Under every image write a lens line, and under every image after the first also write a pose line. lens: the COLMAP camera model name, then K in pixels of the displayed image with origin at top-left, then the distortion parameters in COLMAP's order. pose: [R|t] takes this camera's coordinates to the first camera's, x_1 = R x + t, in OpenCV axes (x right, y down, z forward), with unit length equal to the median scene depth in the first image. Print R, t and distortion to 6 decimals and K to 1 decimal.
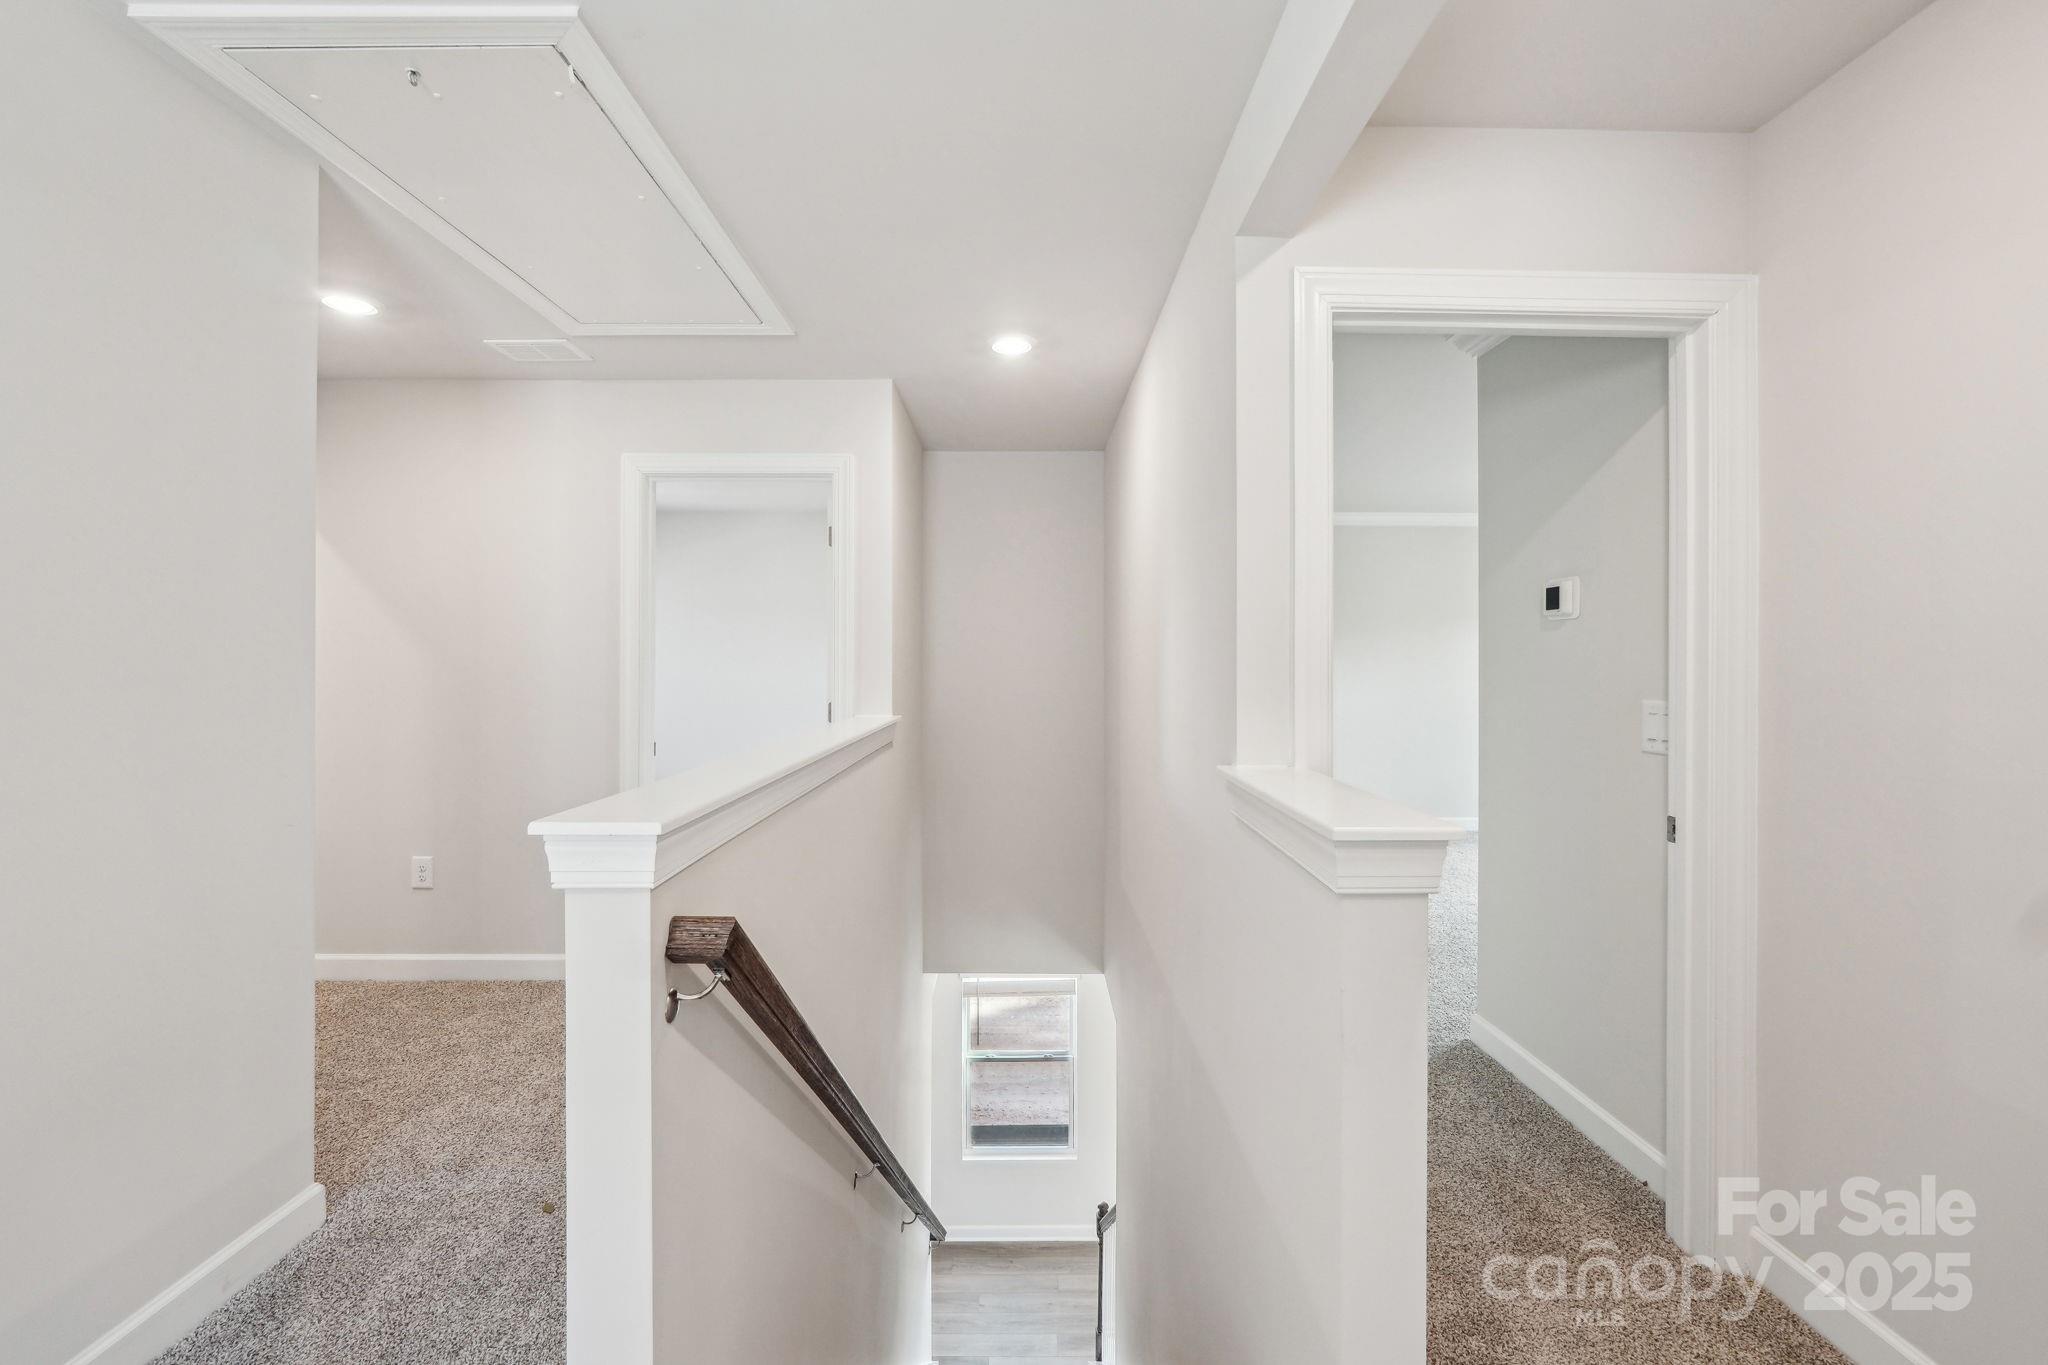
lens RADIAL K [[873.0, 0, 1024.4], [0, 873.0, 668.4], [0, 0, 1]] dist [-0.003431, 0.003932]
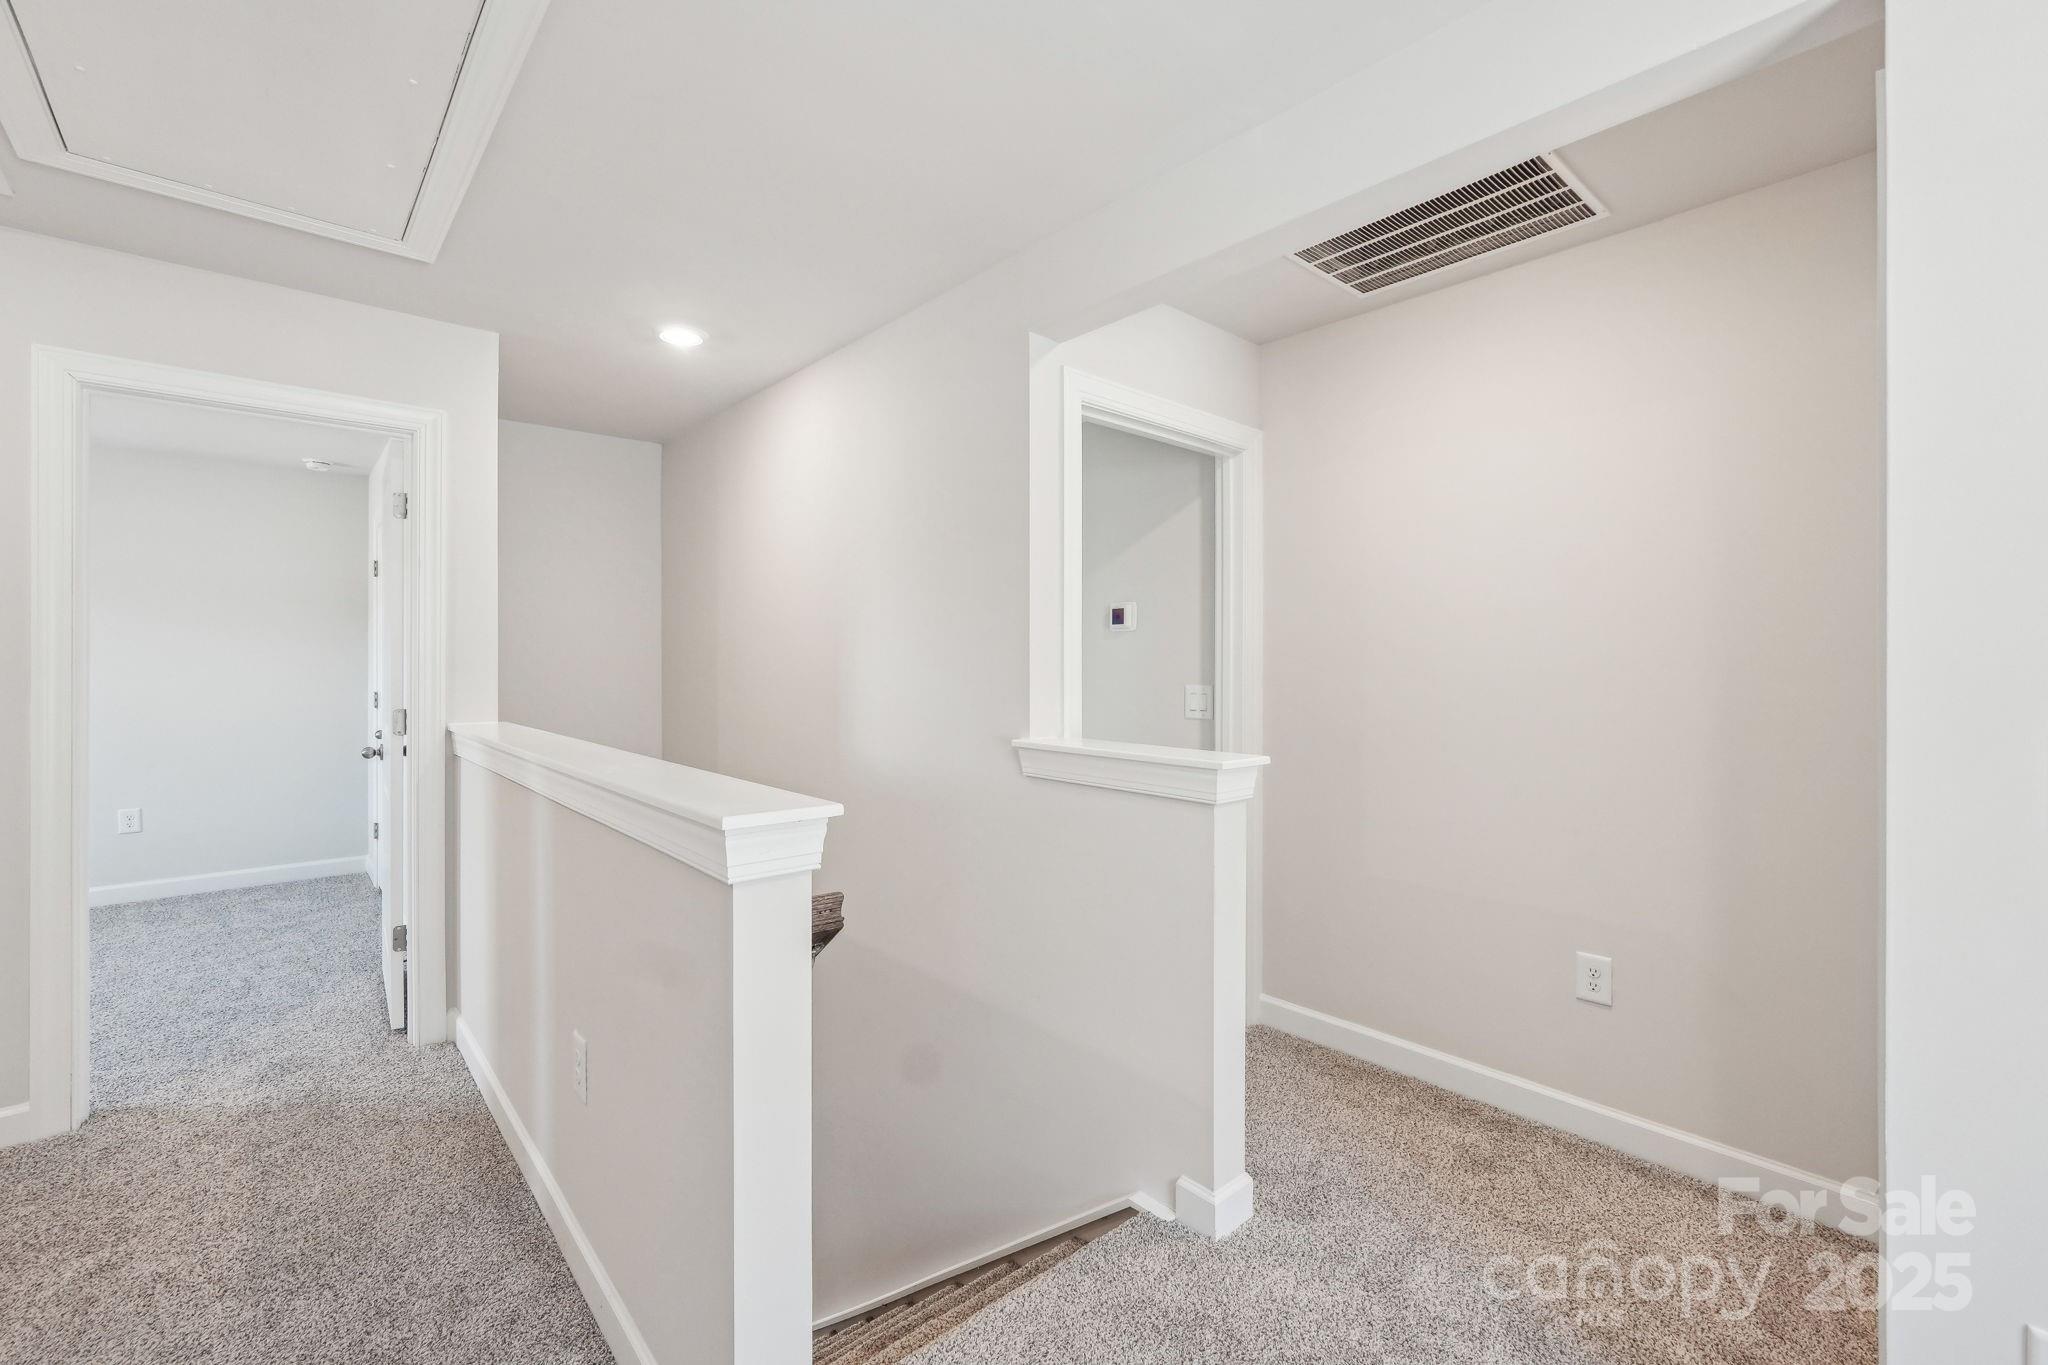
lens RADIAL K [[873.0, 0, 1021.2], [0, 873.0, 674.5], [0, 0, 1]] dist [-0.003431, 0.003932]
pose [[0.758438, -0.009203, 0.651680, -0.522395], [0.007393, 0.999957, 0.005517, 0.006823], [-0.651703, 0.000633, 0.758474, 0.019218]]
